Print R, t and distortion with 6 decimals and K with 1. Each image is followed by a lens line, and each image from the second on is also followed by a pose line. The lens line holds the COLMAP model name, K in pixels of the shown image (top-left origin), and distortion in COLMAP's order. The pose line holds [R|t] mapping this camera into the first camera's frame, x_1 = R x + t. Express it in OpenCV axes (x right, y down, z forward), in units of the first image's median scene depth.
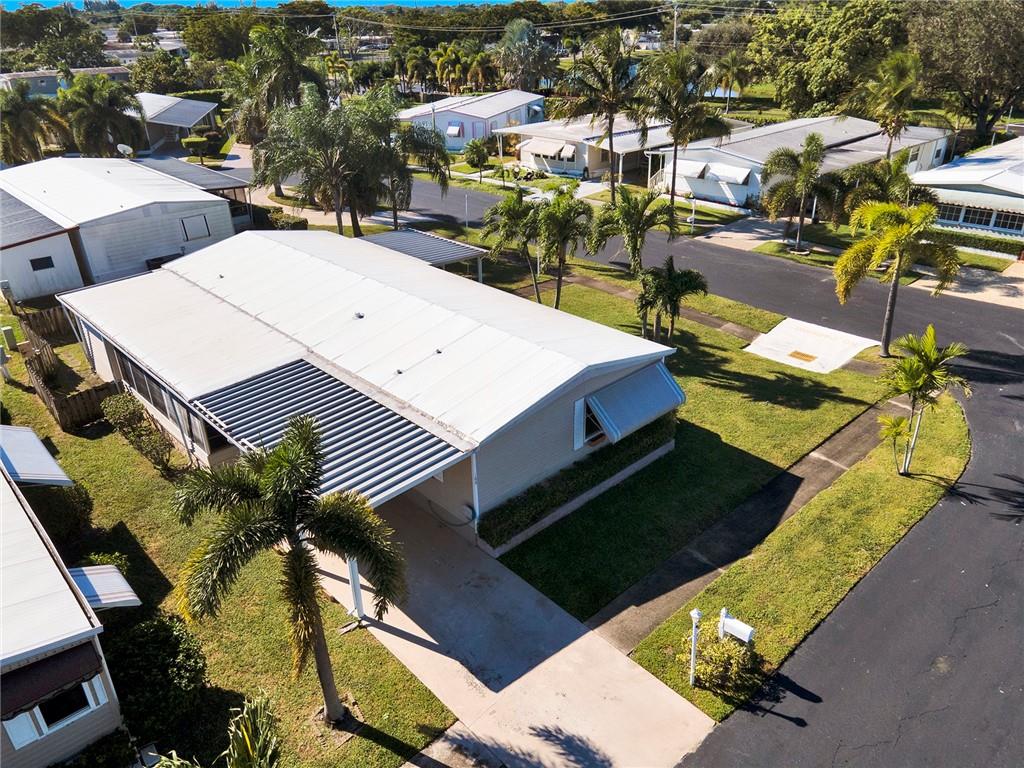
lens RADIAL K [[750.7, 0, 518.3], [0, 750.7, 385.2], [0, 0, 1]] dist [0.037499, 0.002144]
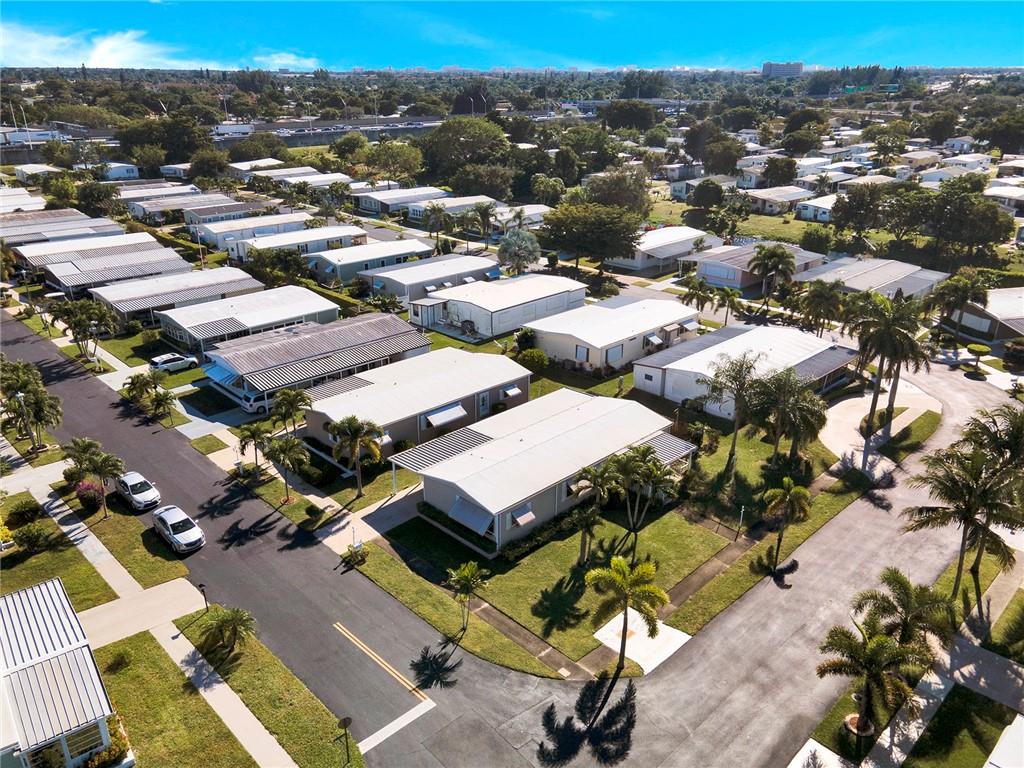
lens RADIAL K [[774.6, 0, 518.8], [0, 774.6, 385.7], [0, 0, 1]] dist [0.040334, -0.000787]
pose [[0.026707, 0.397068, -0.917401, 2.208943], [-0.449099, 0.824665, 0.343857, -1.208178], [0.893083, 0.402820, 0.200347, 0.496062]]
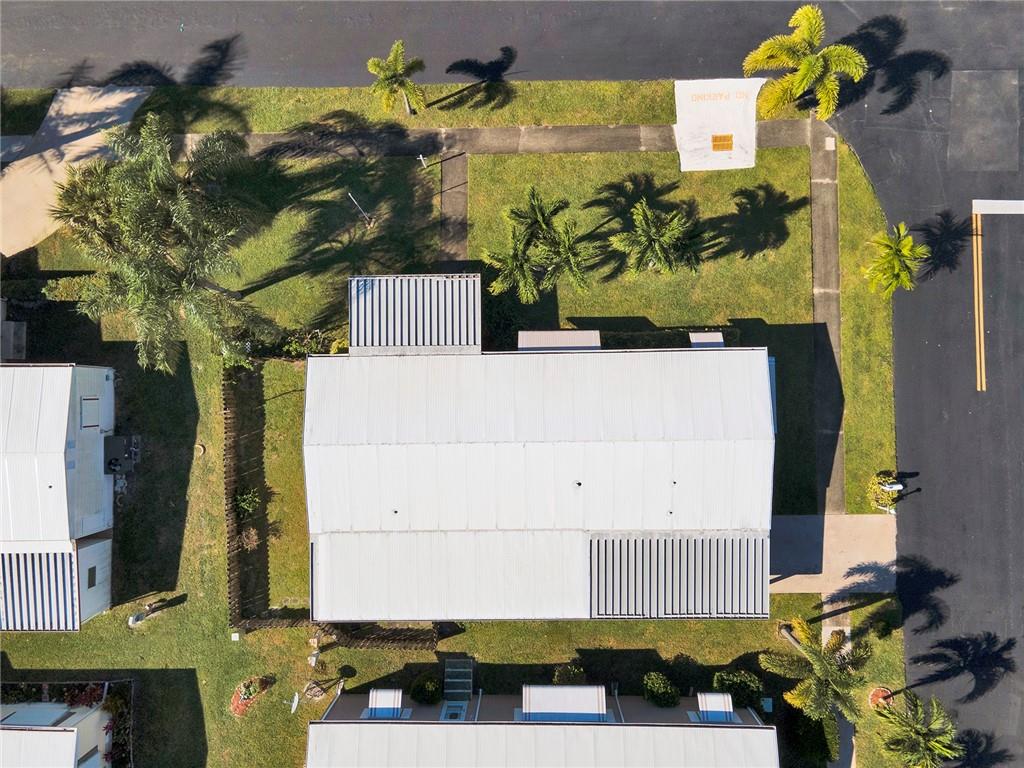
lens RADIAL K [[750.7, 0, 518.3], [0, 750.7, 385.2], [0, 0, 1]] dist [0.037499, 0.002144]
pose [[0.678823, -0.734181, 0.013325, -0.194428], [0.338884, 0.329328, 0.881306, -1.543725], [-0.651426, -0.593736, 0.472358, 0.617091]]
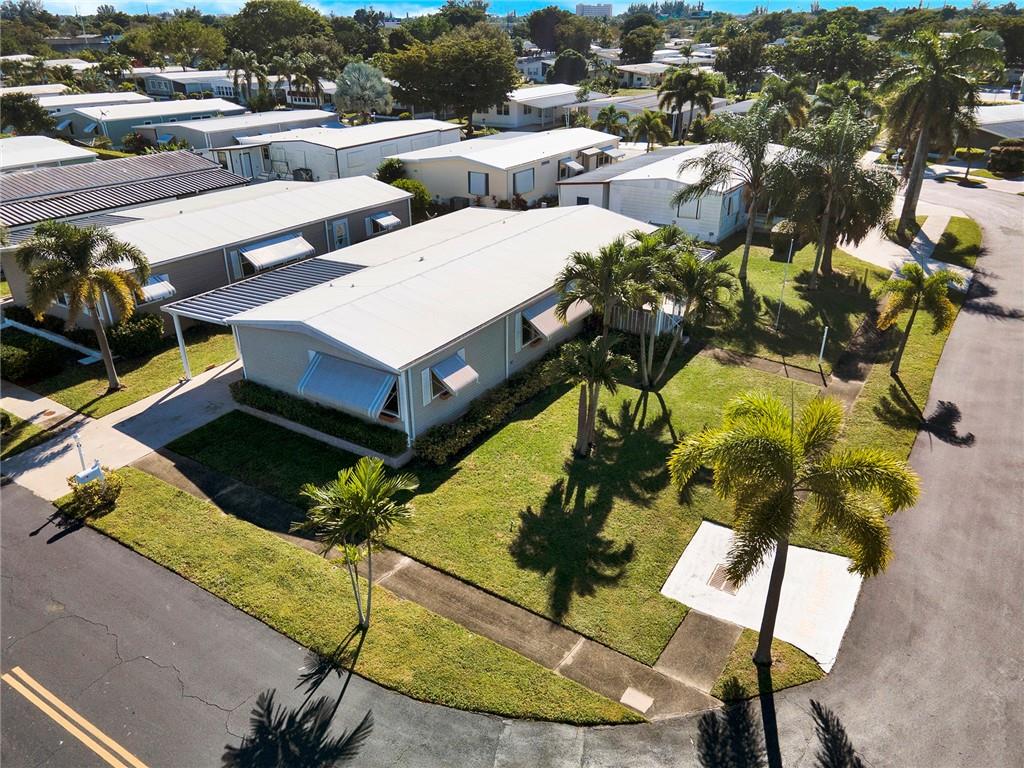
lens RADIAL K [[750.7, 0, 518.3], [0, 750.7, 385.2], [0, 0, 1]] dist [0.037499, 0.002144]
pose [[0.241587, 0.442220, -0.863758, 1.181127], [-0.431696, 0.846168, 0.312472, -0.437918], [0.869065, 0.297392, 0.395327, 0.790585]]
